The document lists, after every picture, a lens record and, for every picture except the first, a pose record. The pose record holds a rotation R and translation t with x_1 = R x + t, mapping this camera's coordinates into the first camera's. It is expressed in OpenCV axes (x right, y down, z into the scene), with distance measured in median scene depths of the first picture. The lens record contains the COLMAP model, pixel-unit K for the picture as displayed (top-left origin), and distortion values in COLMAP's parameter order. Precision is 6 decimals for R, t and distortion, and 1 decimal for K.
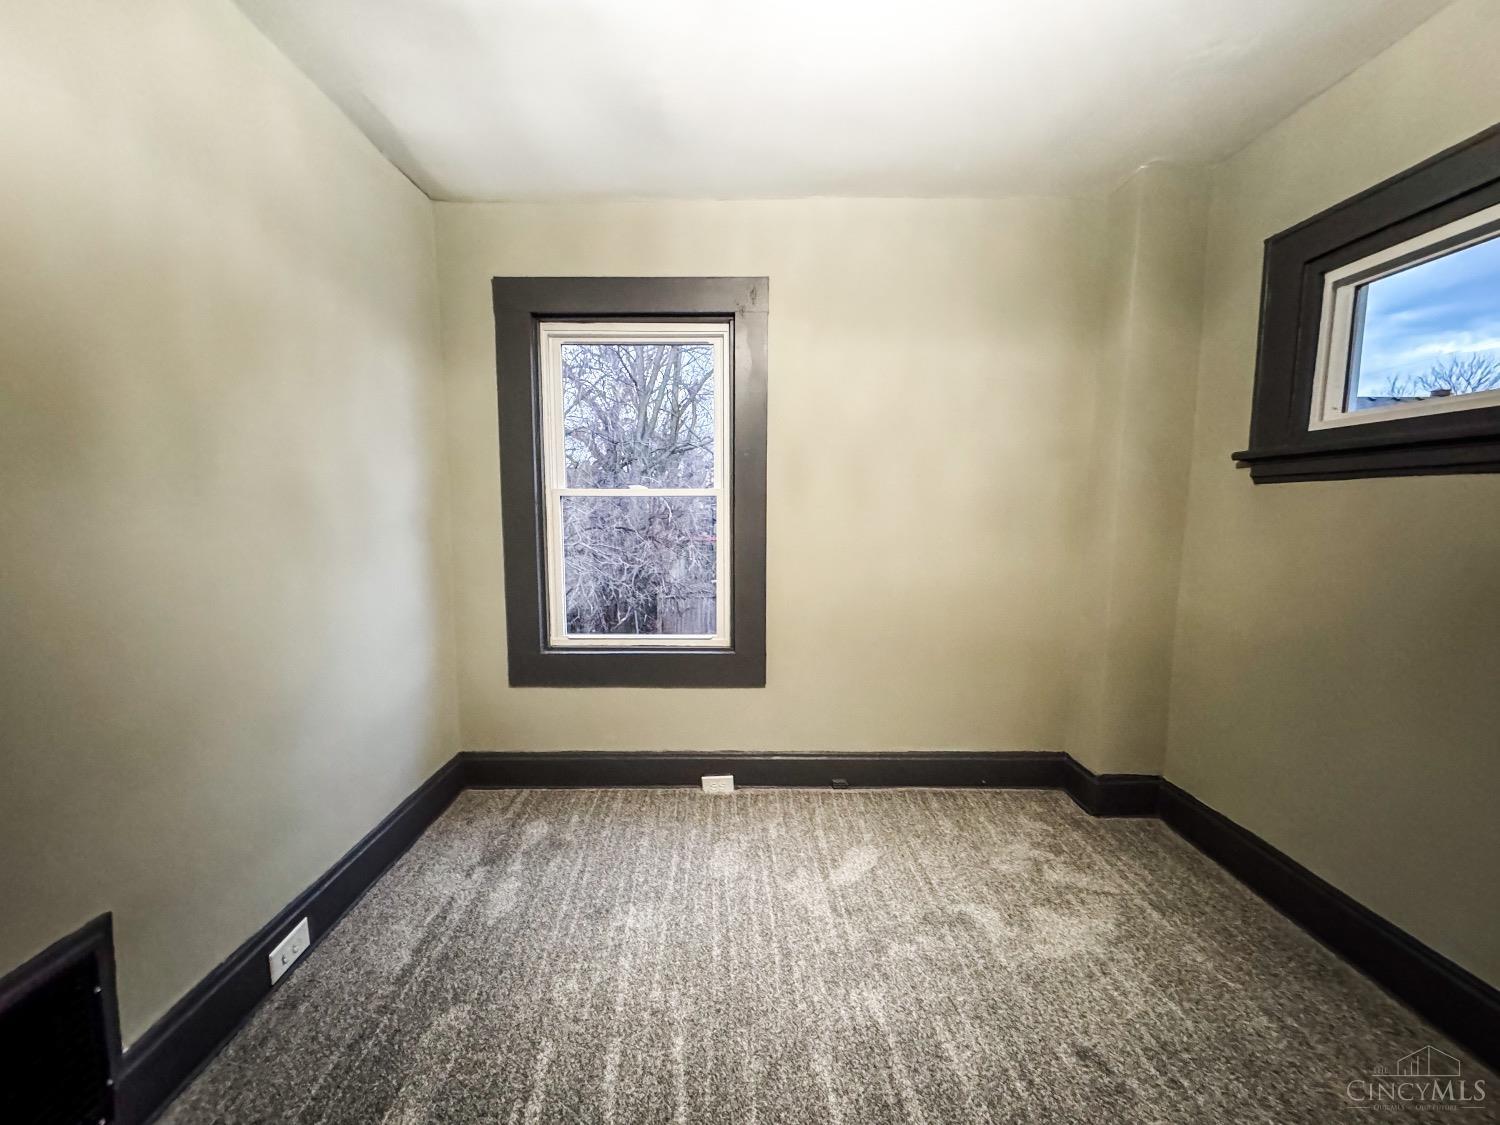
lens RADIAL K [[597.7, 0, 746.4], [0, 597.7, 565.0], [0, 0, 1]] dist [-0.000059, -0.000013]
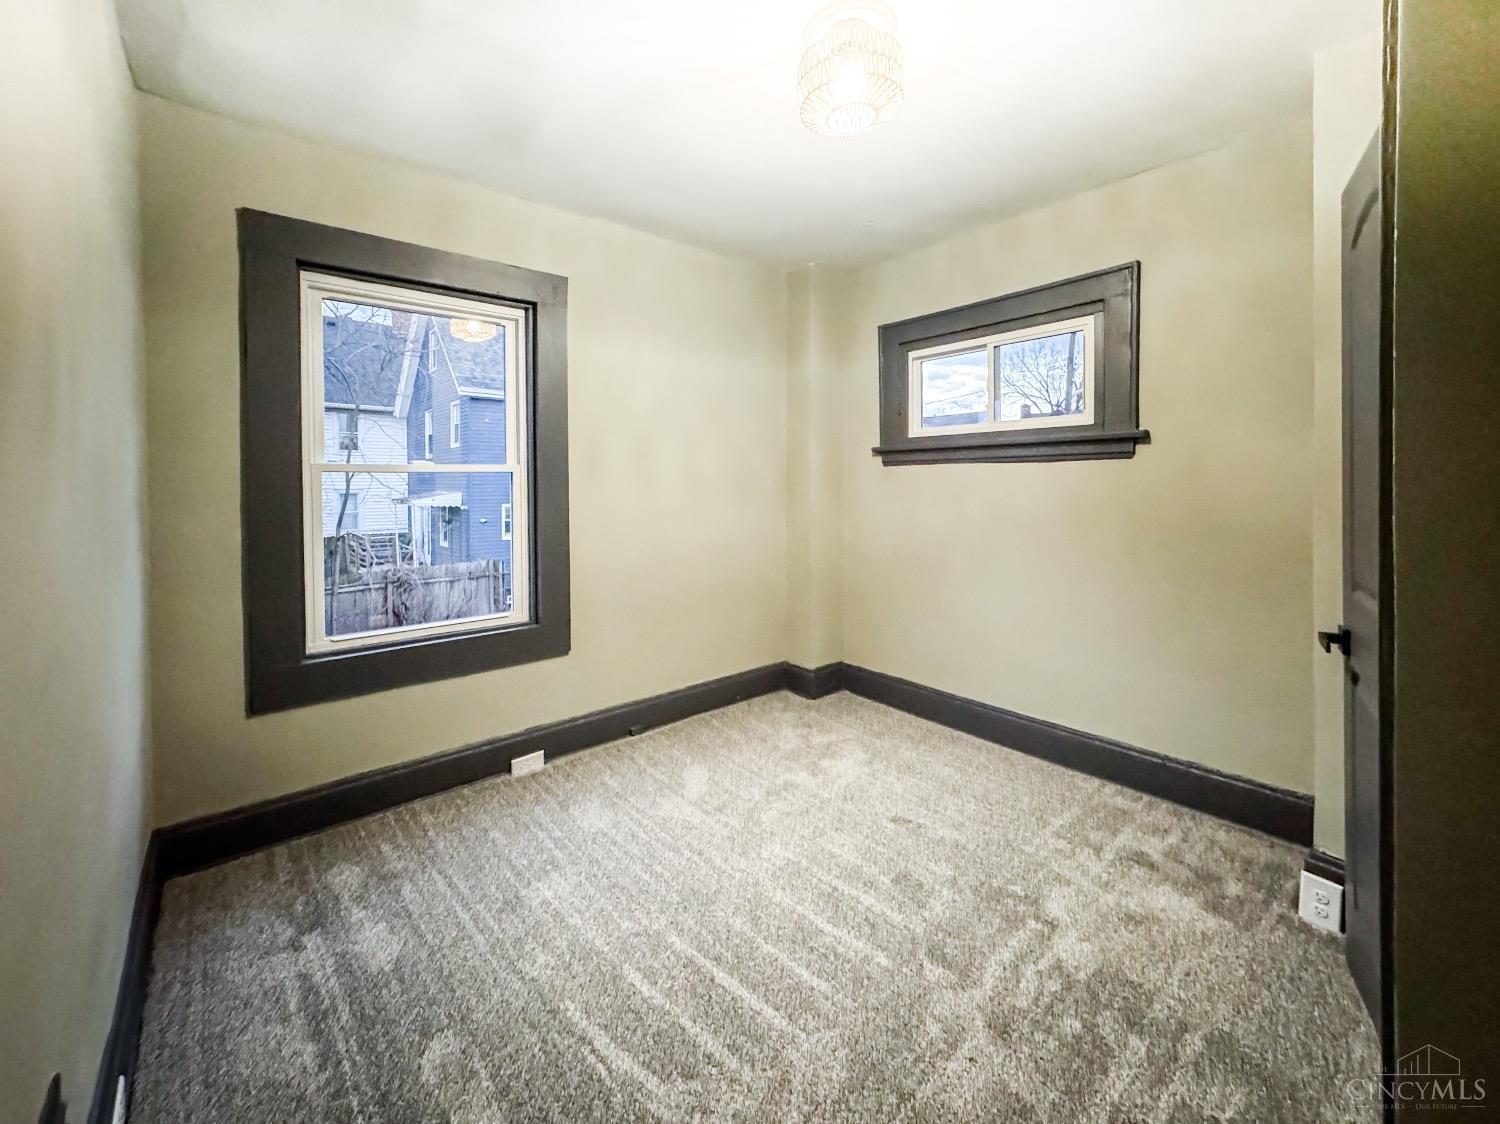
lens RADIAL K [[616.6, 0, 749.0], [0, 616.6, 486.2], [0, 0, 1]] dist [0.000266, -0.000888]
pose [[0.764317, -0.011362, 0.644740, -0.493133], [0.071570, 0.995162, -0.067306, 0.007065], [-0.640856, 0.097587, 0.761433, -0.059484]]
